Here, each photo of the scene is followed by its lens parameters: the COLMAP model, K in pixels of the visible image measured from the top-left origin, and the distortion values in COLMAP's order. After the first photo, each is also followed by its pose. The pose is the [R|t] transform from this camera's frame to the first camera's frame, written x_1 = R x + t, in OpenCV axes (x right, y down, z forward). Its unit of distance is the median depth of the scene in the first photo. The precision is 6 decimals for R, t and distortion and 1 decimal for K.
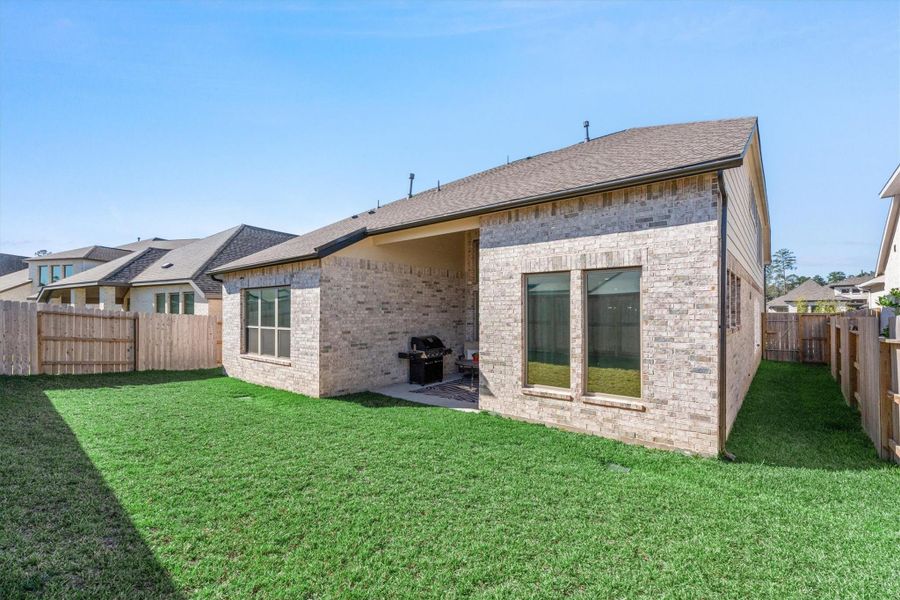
lens RADIAL K [[395.6, 0, 445.7], [0, 395.6, 299.4], [0, 0, 1]] dist [0.000380, 0.000086]
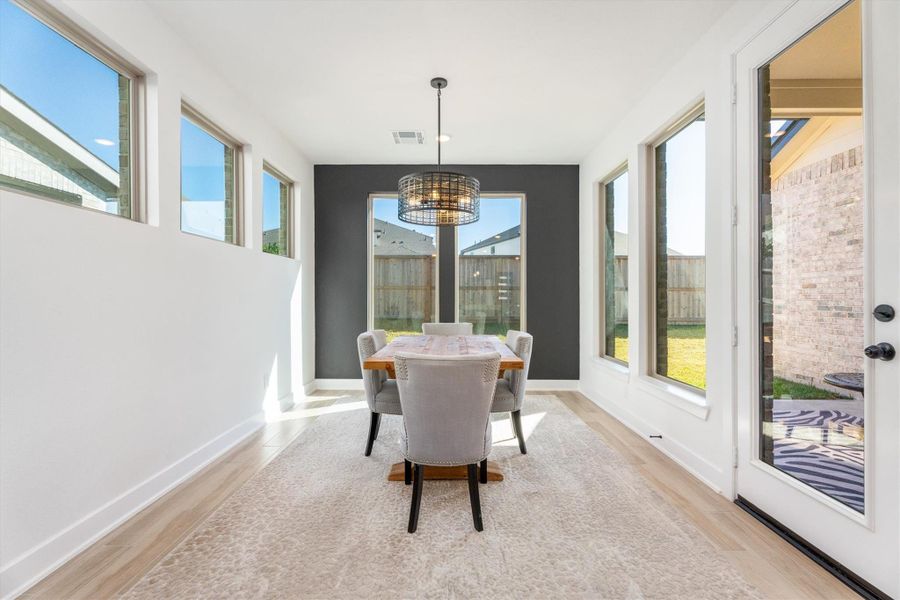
lens RADIAL K [[395.6, 0, 445.7], [0, 395.6, 299.4], [0, 0, 1]] dist [0.000380, 0.000086]
pose [[-0.769498, 0.003084, -0.638642, 0.562444], [0.019984, 0.999615, -0.019252, 0.100524], [0.638337, -0.027577, -0.769263, 1.068945]]
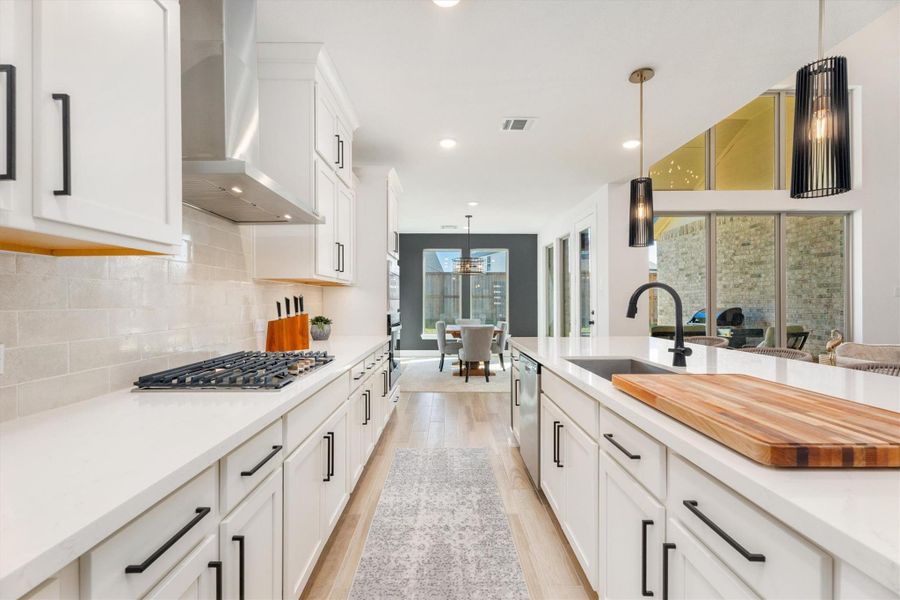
lens RADIAL K [[403.4, 0, 448.3], [0, 403.4, 303.7], [0, 0, 1]] dist [0.003263, 0.000287]
pose [[-0.755291, 0.001915, -0.655387, 0.896253], [0.018197, 0.999671, -0.018050, 0.101076], [0.655137, -0.025559, -0.755077, 1.374650]]
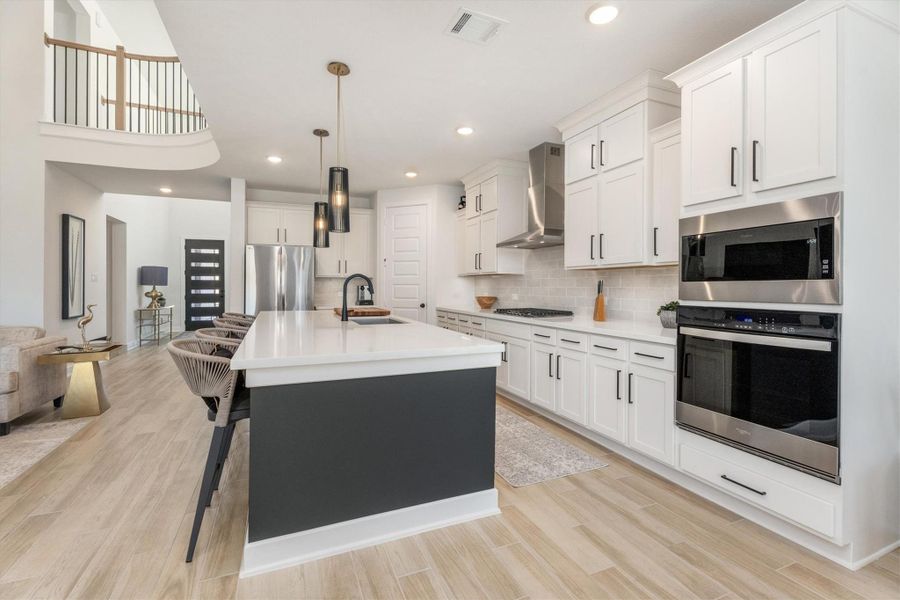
lens RADIAL K [[408.3, 0, 446.6], [0, 408.3, 298.9], [0, 0, 1]] dist [-0.001216, -0.001507]
pose [[0.452268, -0.031525, 0.891325, 0.375280], [-0.021719, 0.998689, 0.046343, 0.090731], [-0.891618, -0.040319, 0.450990, 1.040727]]
